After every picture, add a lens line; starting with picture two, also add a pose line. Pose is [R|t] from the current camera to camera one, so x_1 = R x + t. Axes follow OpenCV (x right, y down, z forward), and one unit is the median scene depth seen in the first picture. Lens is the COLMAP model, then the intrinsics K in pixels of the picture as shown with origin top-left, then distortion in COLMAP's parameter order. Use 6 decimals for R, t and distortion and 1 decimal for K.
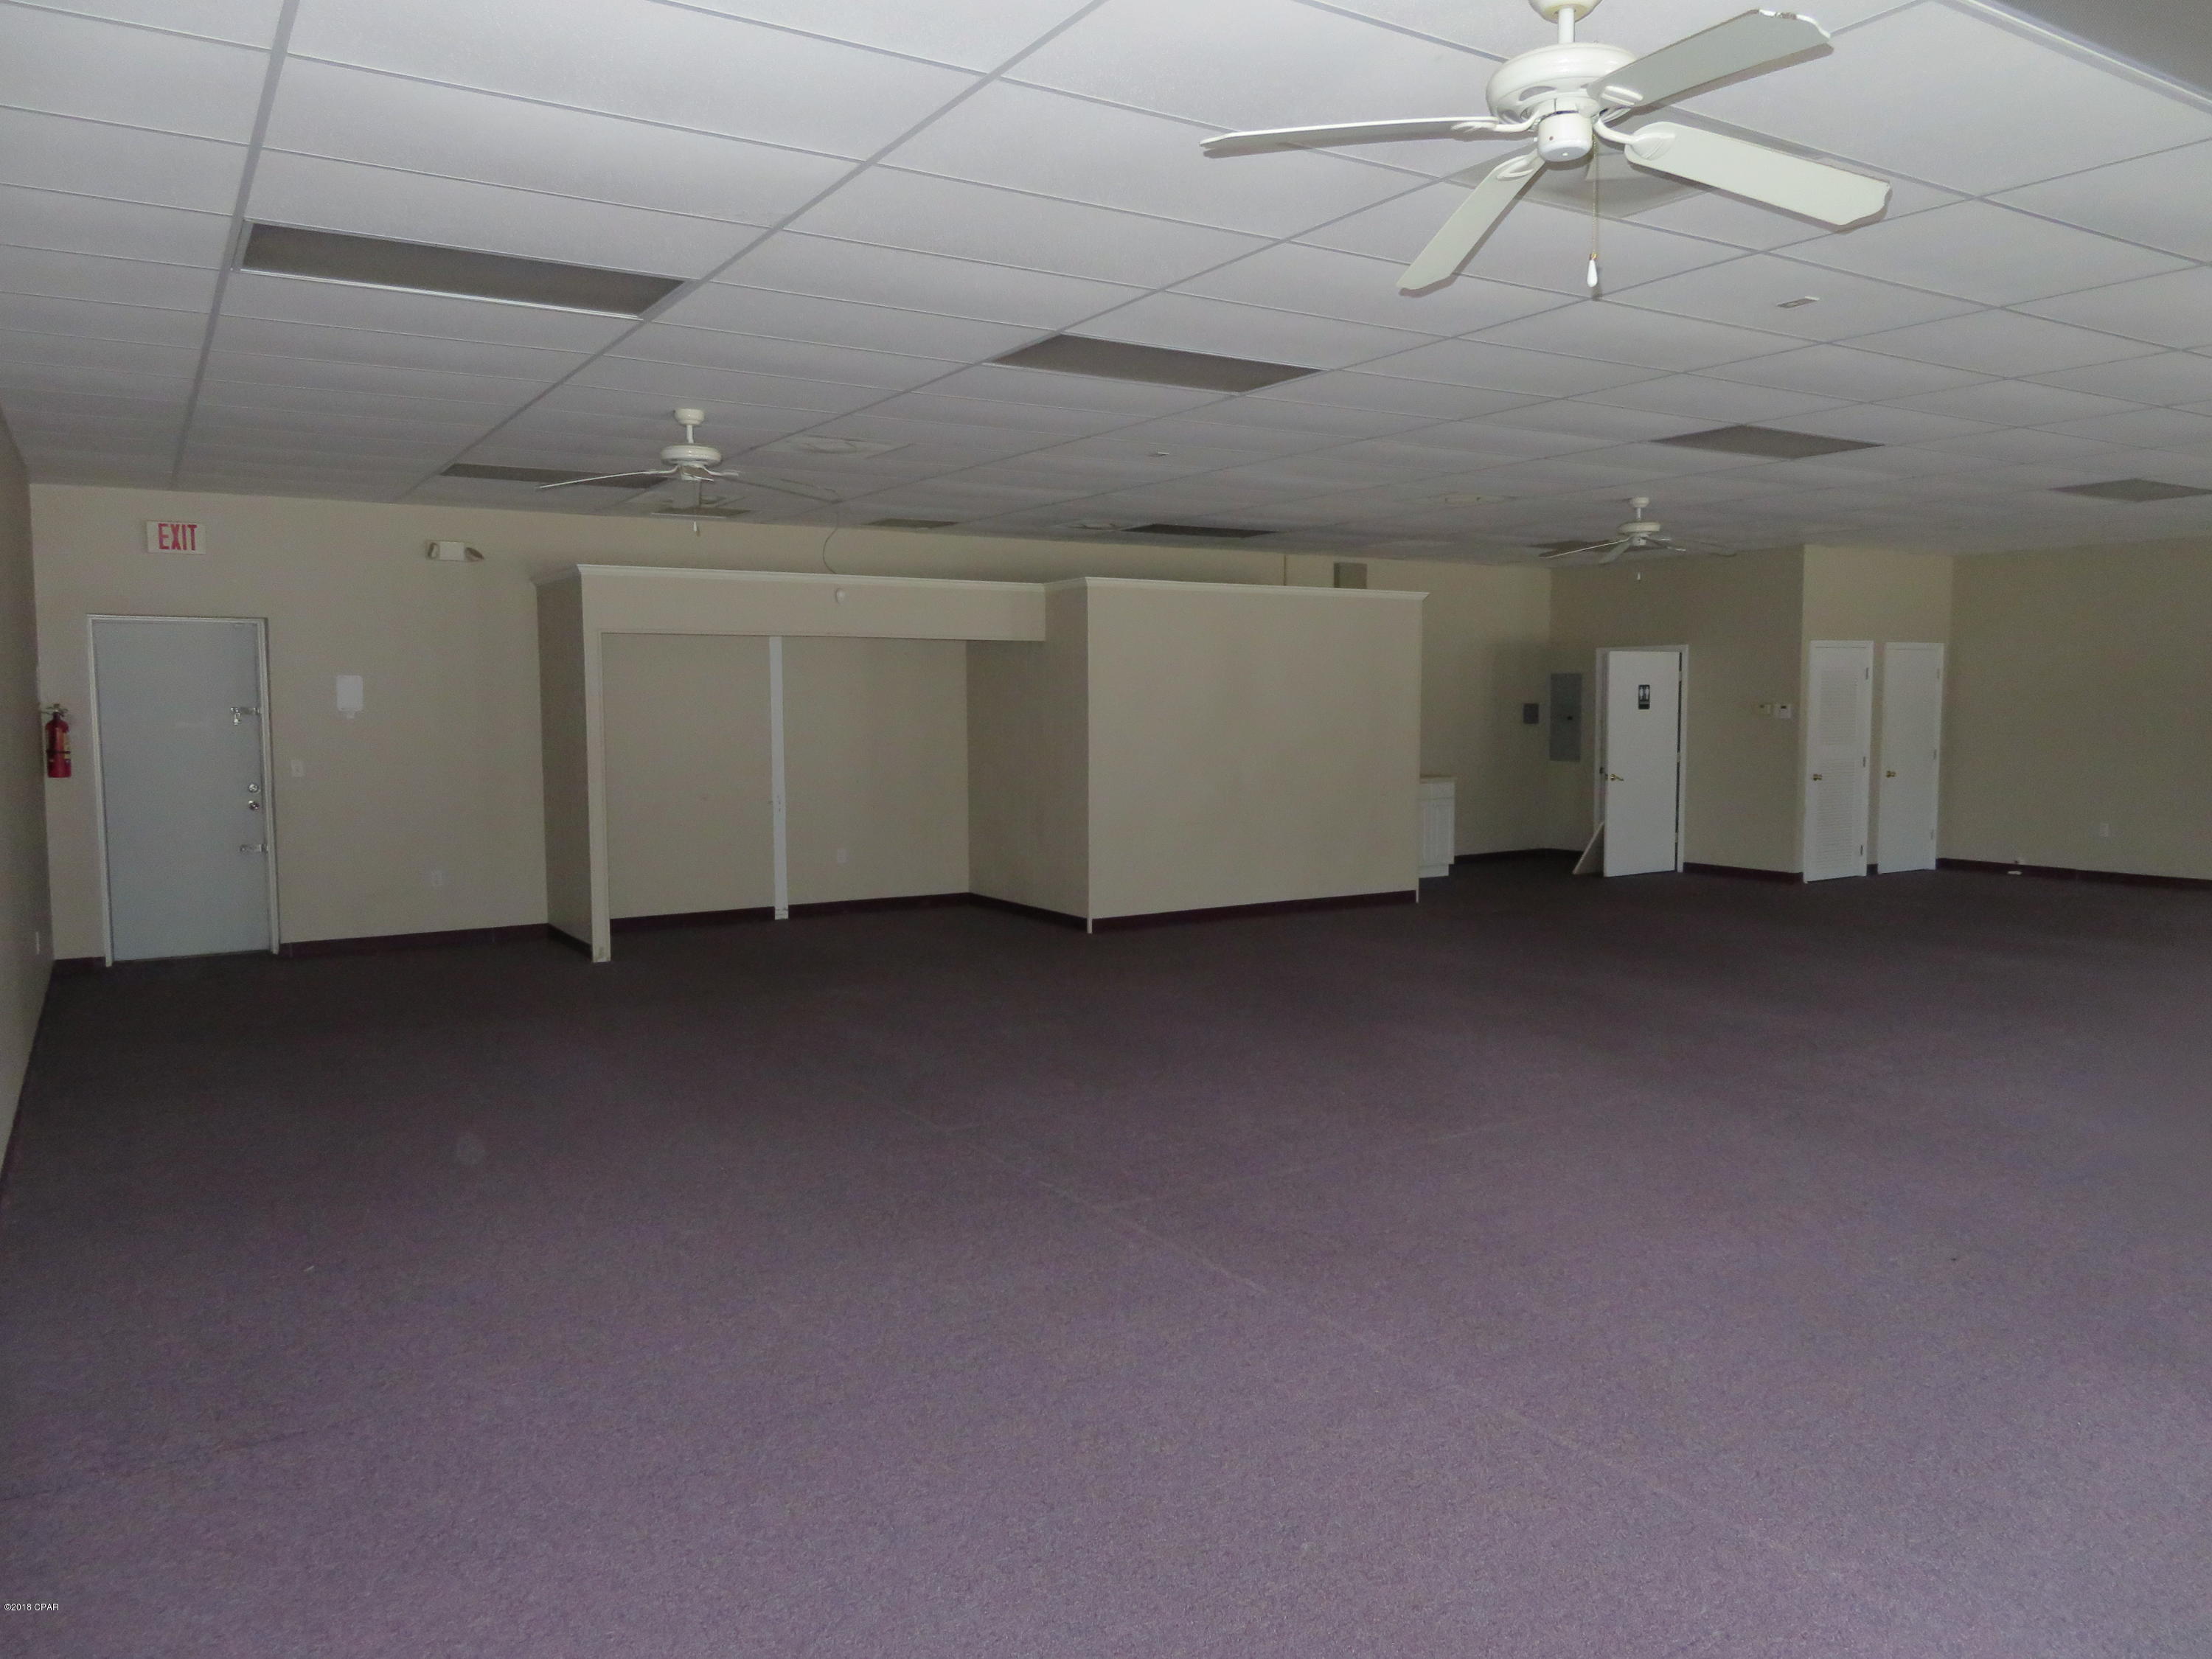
lens RADIAL K [[1586.5, 0, 1096.9], [0, 1586.5, 820.5], [0, 0, 1]] dist [0.000149, 0.001969]
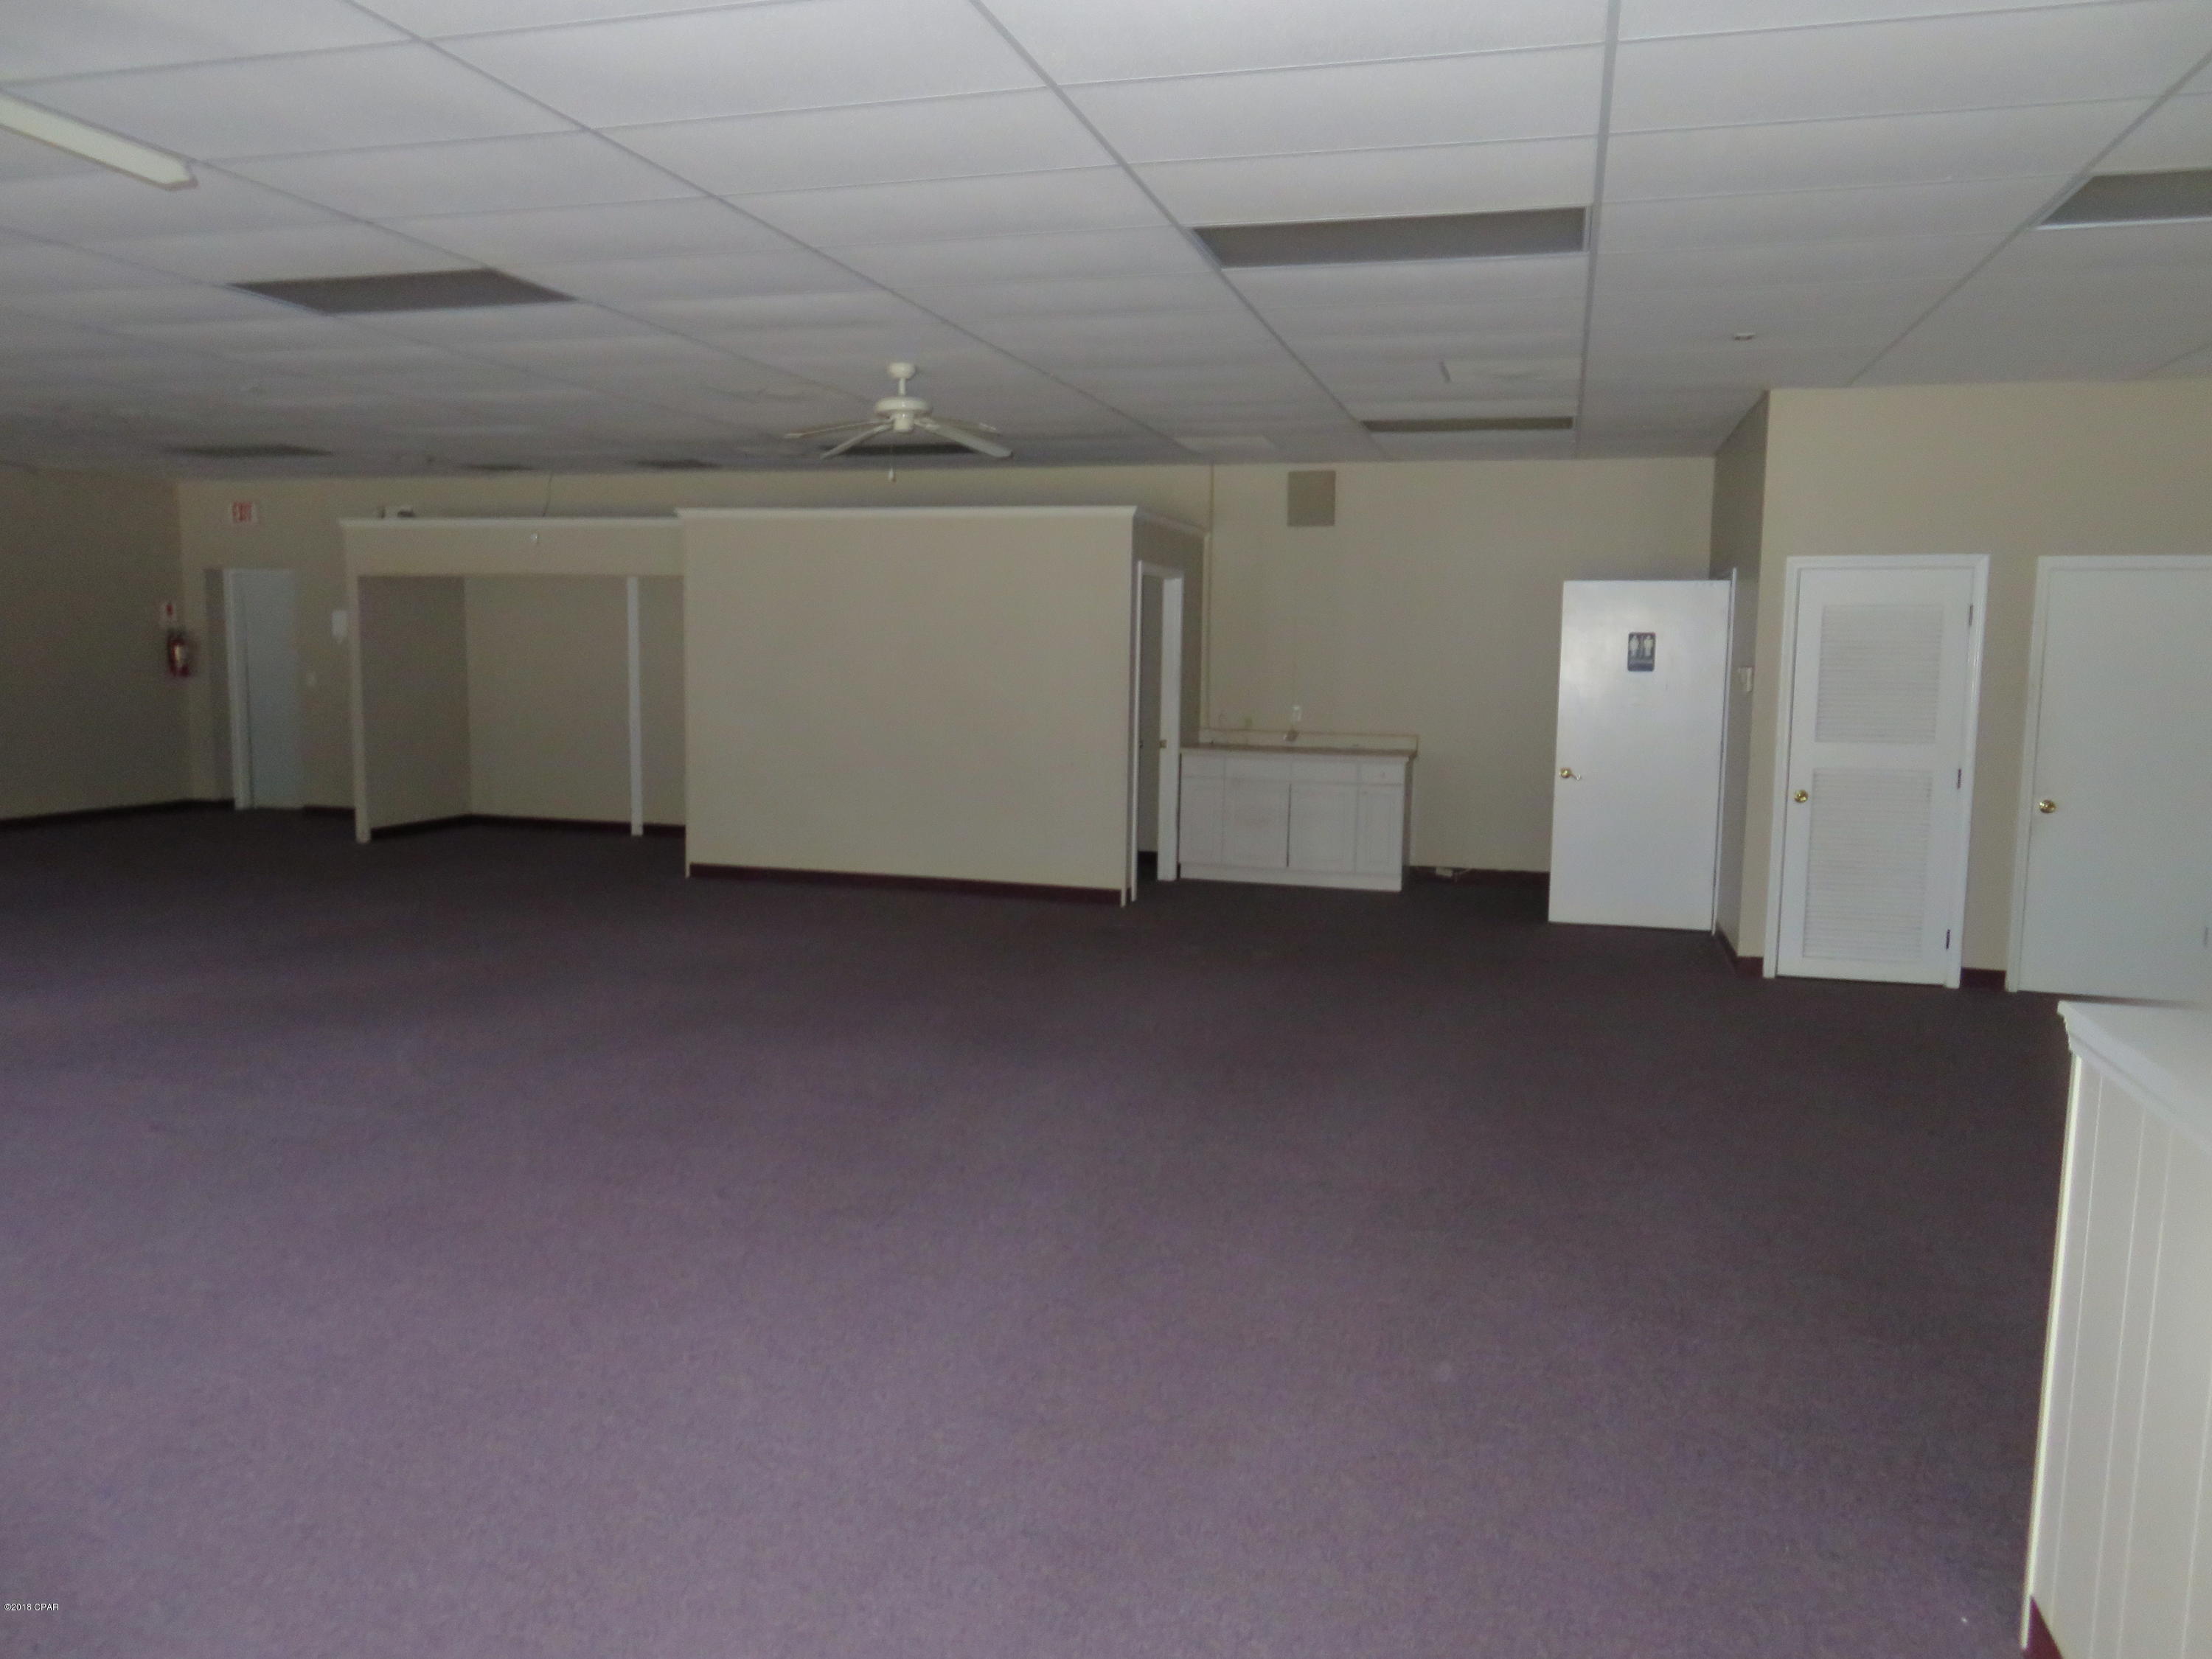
lens RADIAL K [[1586.5, 0, 1096.9], [0, 1586.5, 820.5], [0, 0, 1]] dist [0.000149, 0.001969]
pose [[0.668622, 0.097828, -0.737140, 0.693376], [-0.075724, 0.995113, 0.063378, -0.035117], [0.739737, 0.013443, 0.672762, 0.417595]]
